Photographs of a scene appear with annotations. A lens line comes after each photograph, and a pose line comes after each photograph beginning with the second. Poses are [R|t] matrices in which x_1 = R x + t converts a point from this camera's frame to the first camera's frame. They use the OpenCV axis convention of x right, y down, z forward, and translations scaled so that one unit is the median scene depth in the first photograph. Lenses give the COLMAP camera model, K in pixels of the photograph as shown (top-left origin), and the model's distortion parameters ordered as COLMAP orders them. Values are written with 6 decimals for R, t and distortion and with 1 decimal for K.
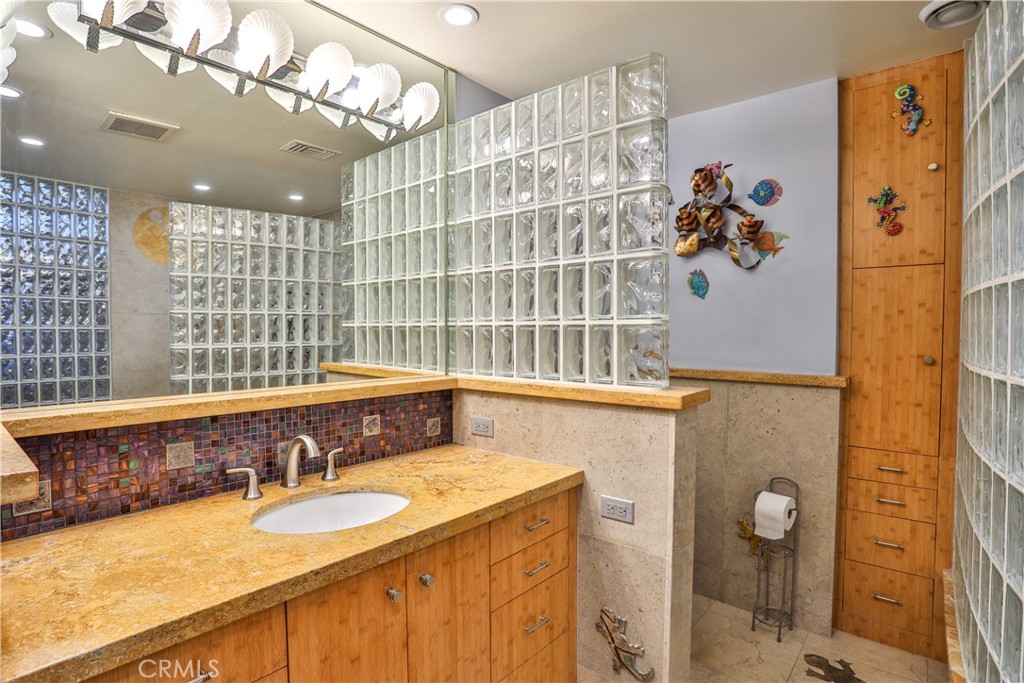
lens RADIAL K [[527.6, 0, 507.1], [0, 527.6, 334.3], [0, 0, 1]] dist [-0.071028, 0.026227]
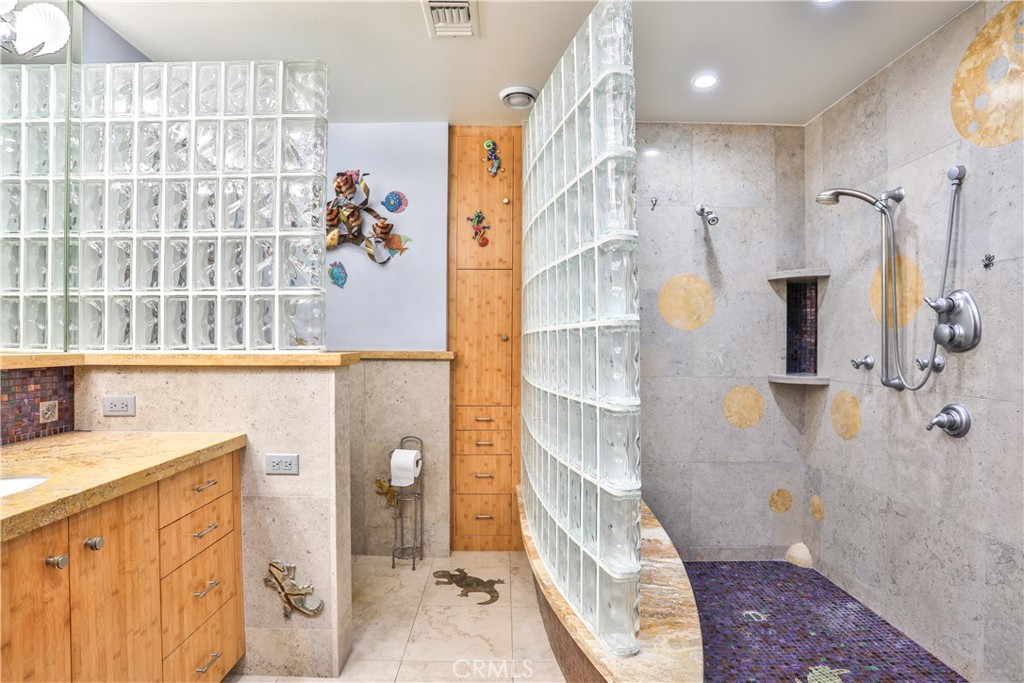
lens RADIAL K [[527.6, 0, 520.9], [0, 527.6, 338.8], [0, 0, 1]] dist [-0.071028, 0.026227]
pose [[0.739992, 0.000222, 0.672616, -0.124250], [0.015990, 0.999712, -0.017921, 0.085351], [-0.672426, 0.024017, 0.739775, -0.115932]]
